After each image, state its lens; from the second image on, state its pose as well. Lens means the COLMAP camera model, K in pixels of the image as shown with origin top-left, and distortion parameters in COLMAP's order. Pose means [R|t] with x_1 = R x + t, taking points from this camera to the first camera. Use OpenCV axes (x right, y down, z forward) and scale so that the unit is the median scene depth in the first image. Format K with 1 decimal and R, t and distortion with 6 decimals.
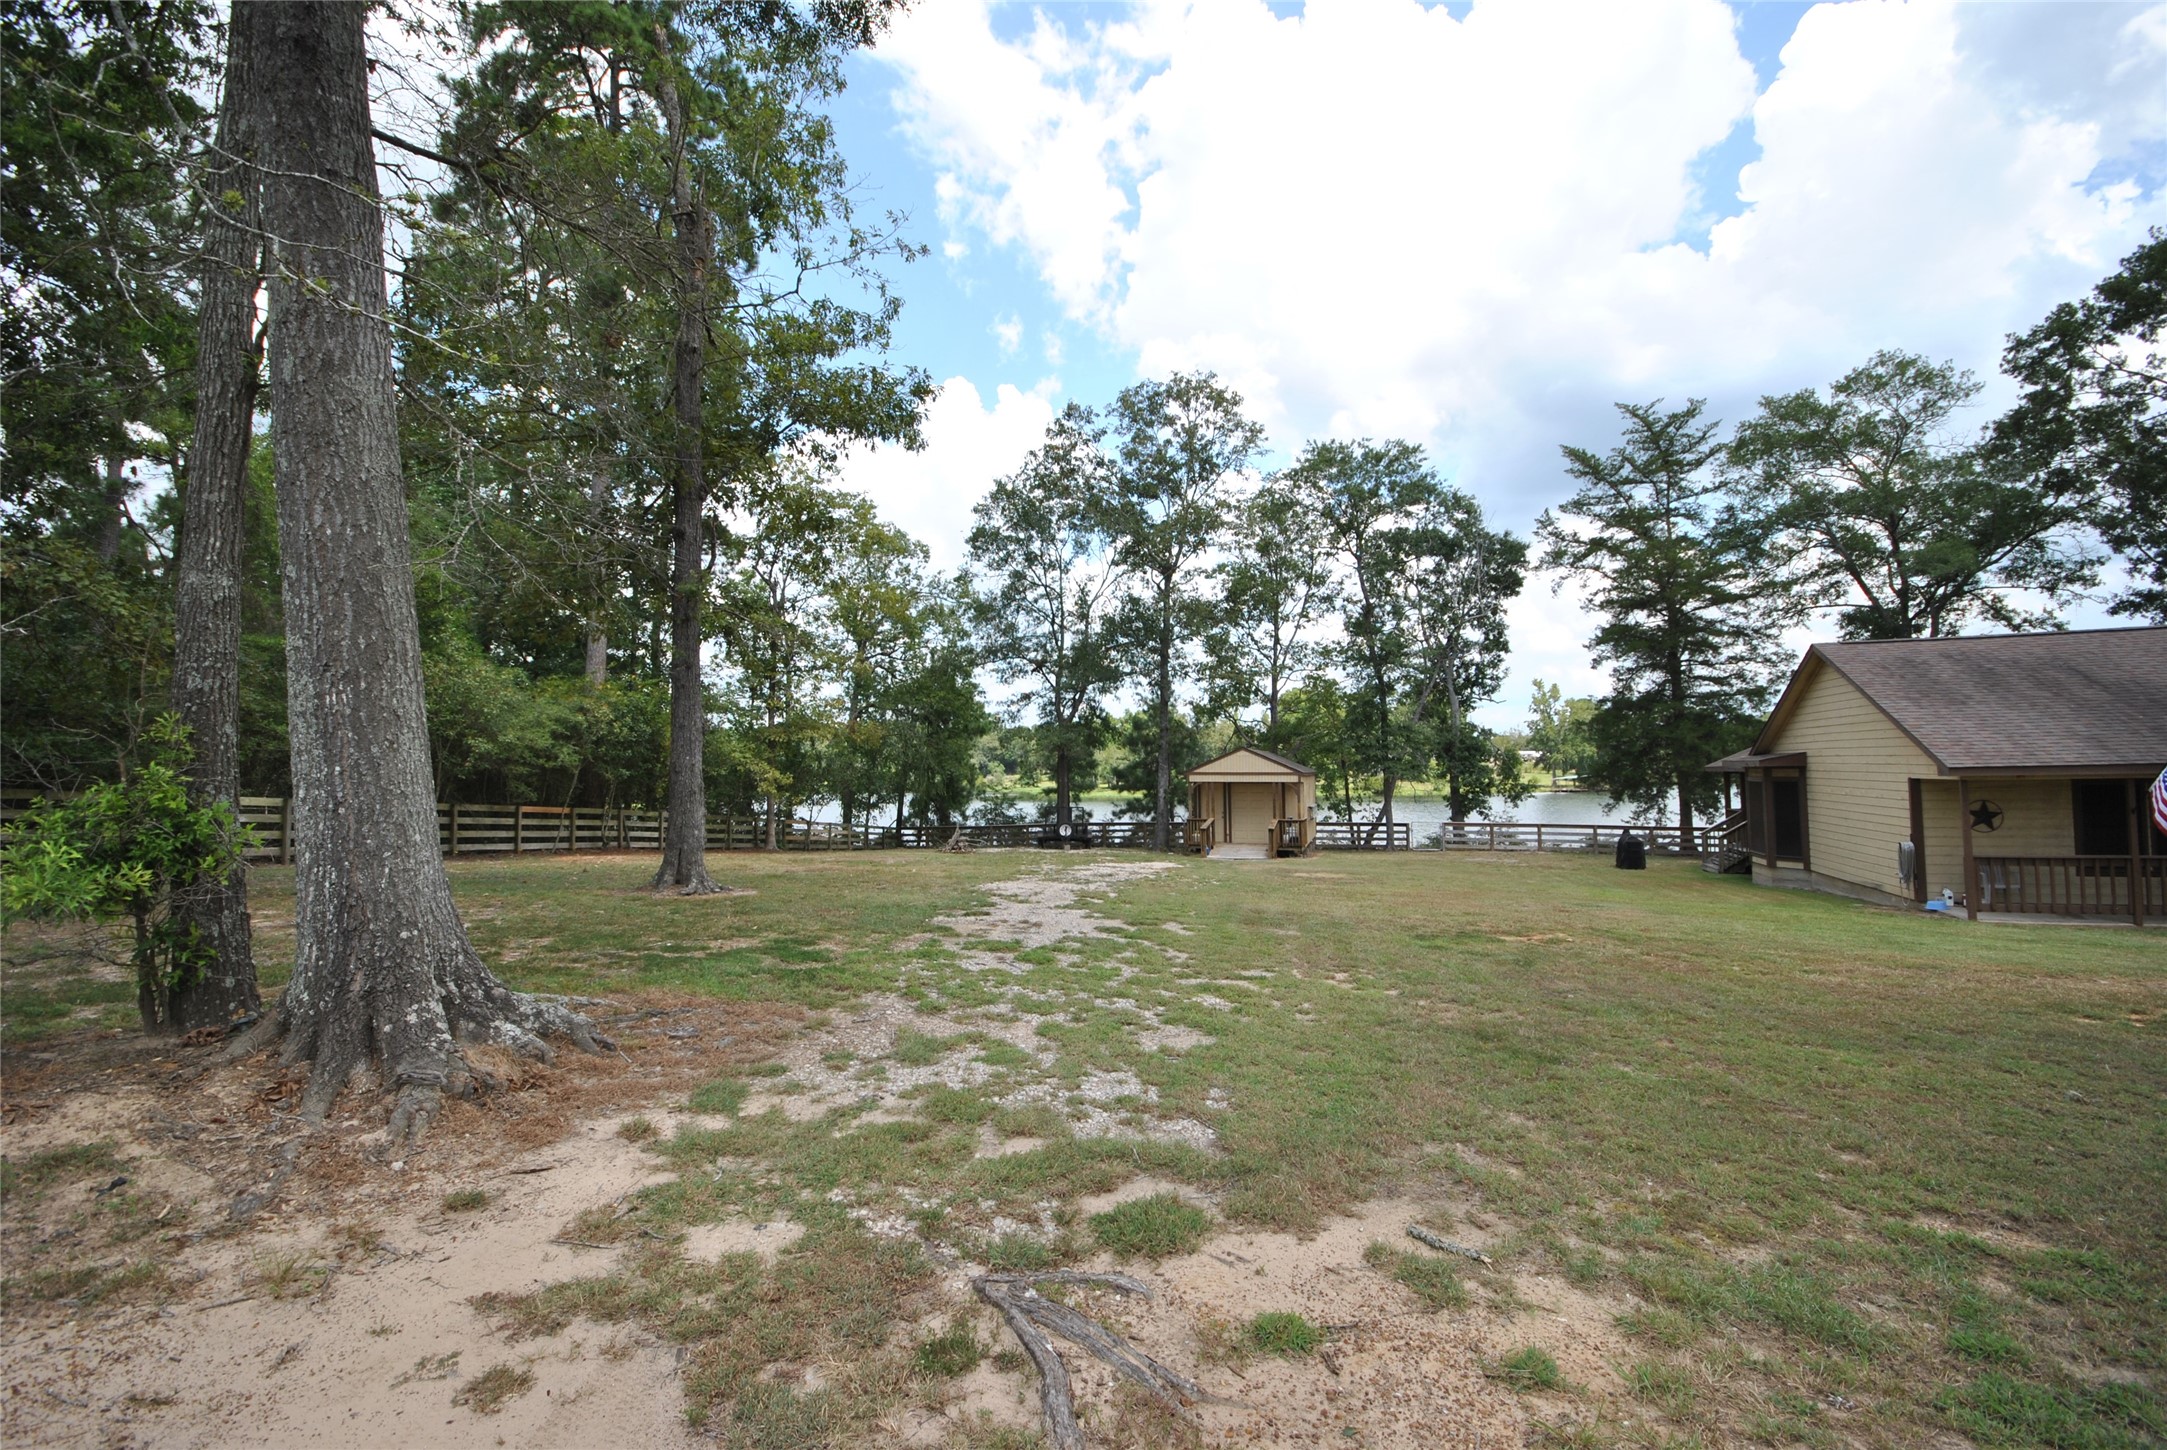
lens RADIAL K [[941.0, 0, 1083.5], [0, 941.0, 725.0], [0, 0, 1]] dist [0.001684, -0.010003]
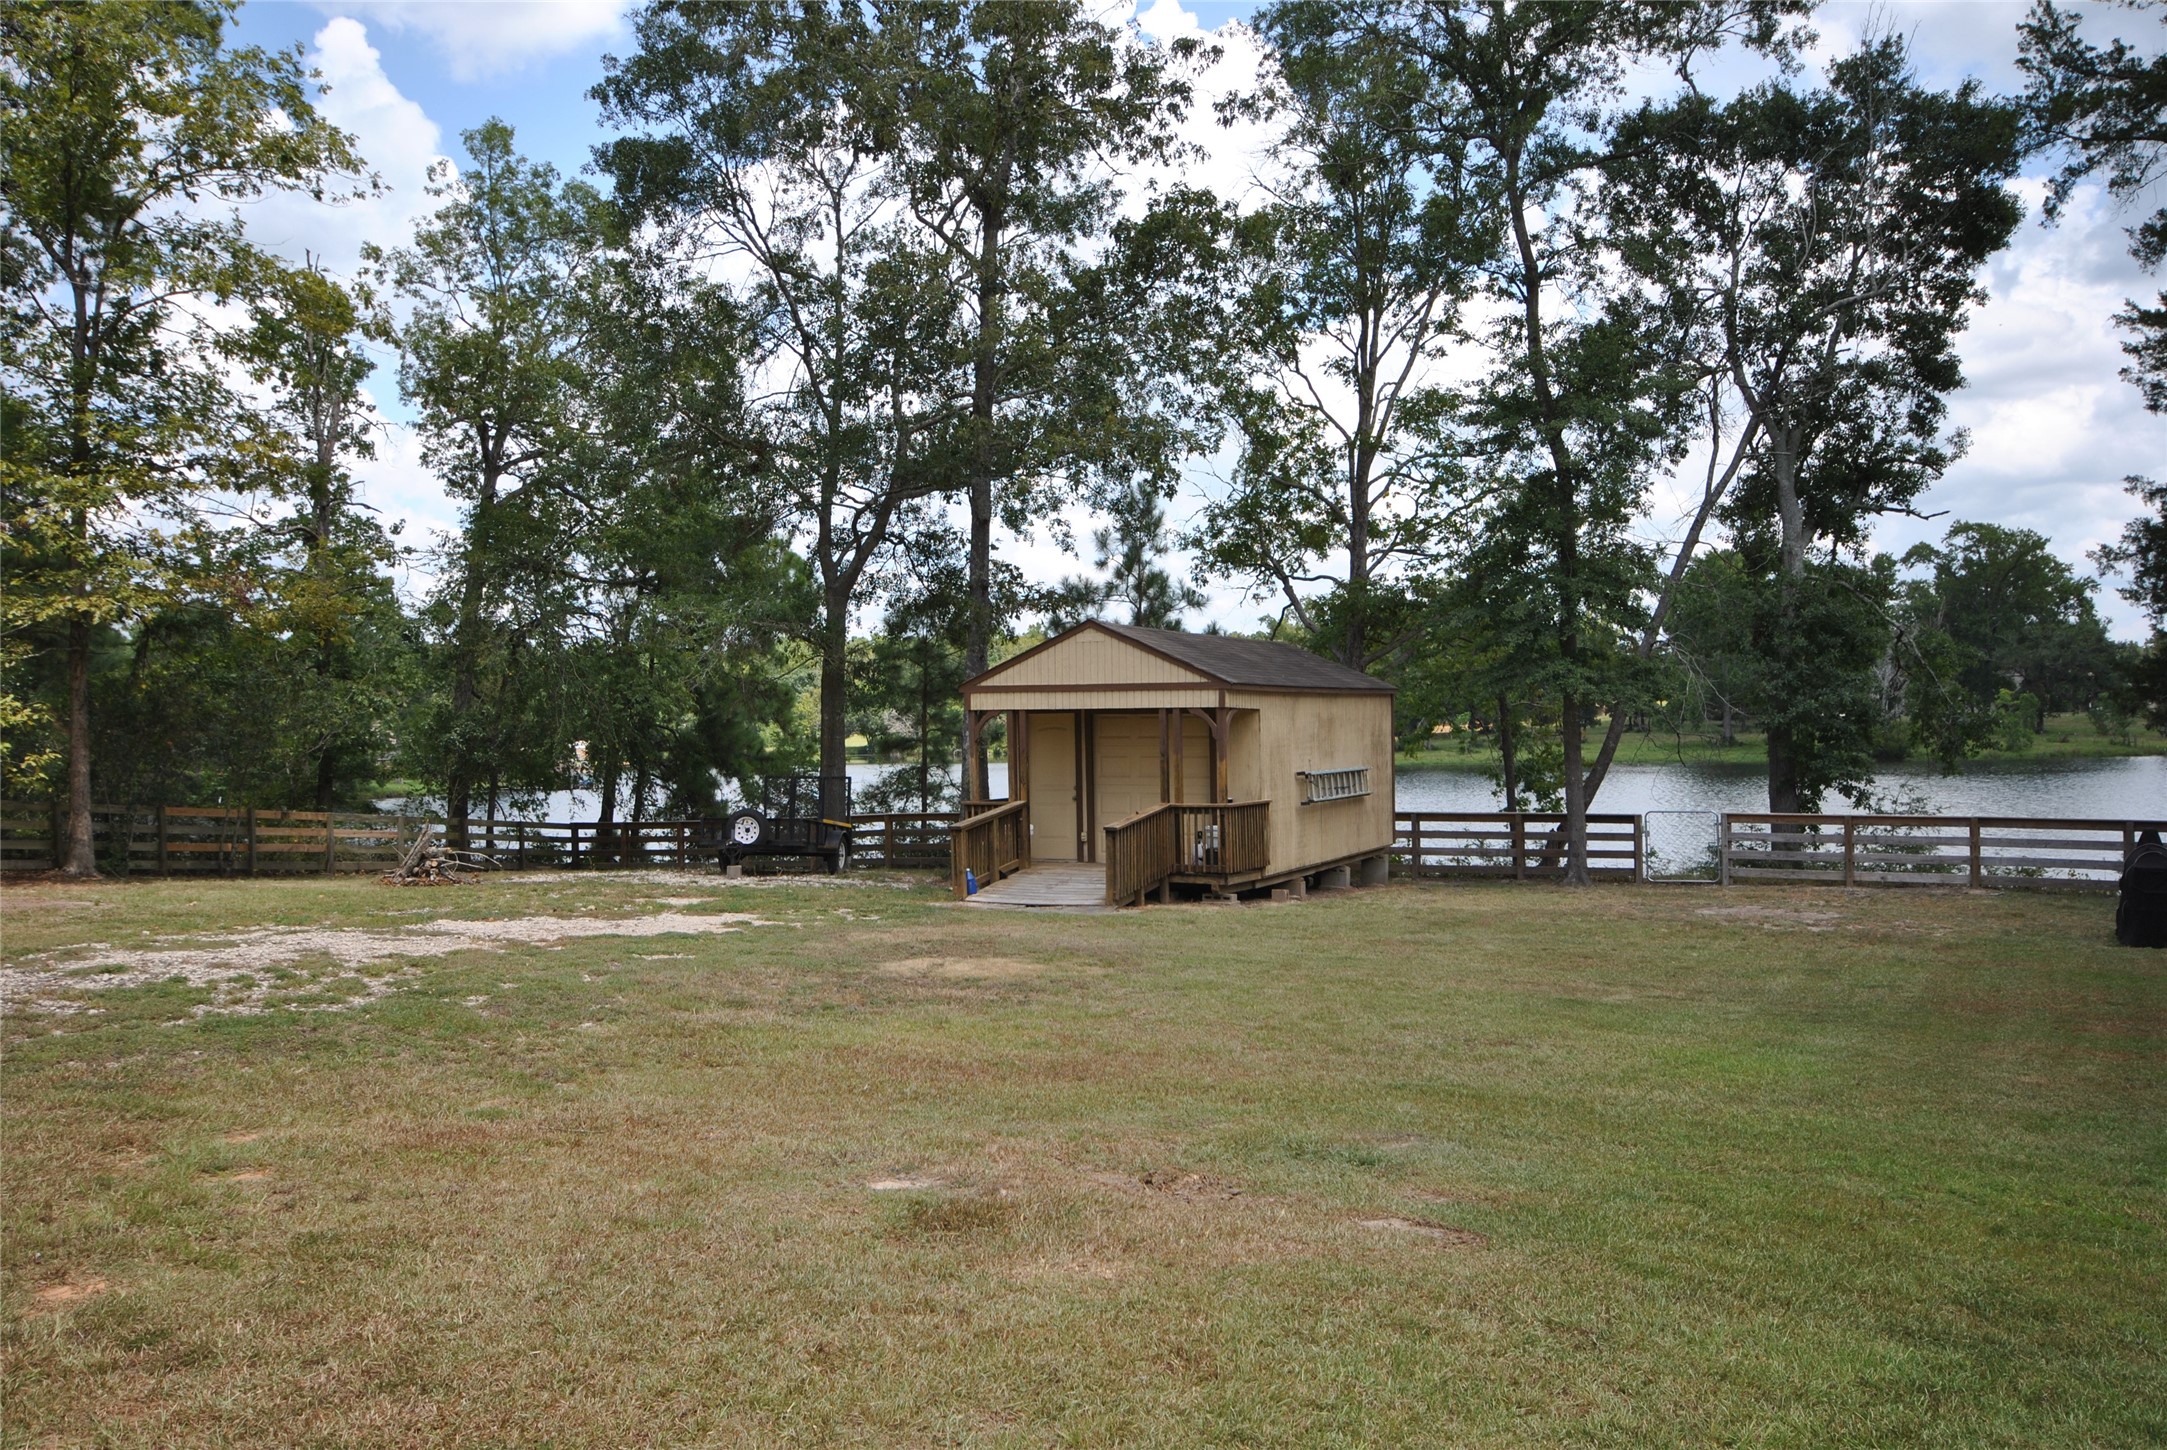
lens RADIAL K [[1753.0, 0, 1083.5], [0, 1753.0, 725.0], [0, 0, 1]] dist [0.009365, 0.004505]
pose [[0.987956, -0.007367, -0.154557, 0.237755], [0.015235, 0.998644, 0.049786, 0.026413], [0.153980, -0.051541, 0.986729, 0.240187]]
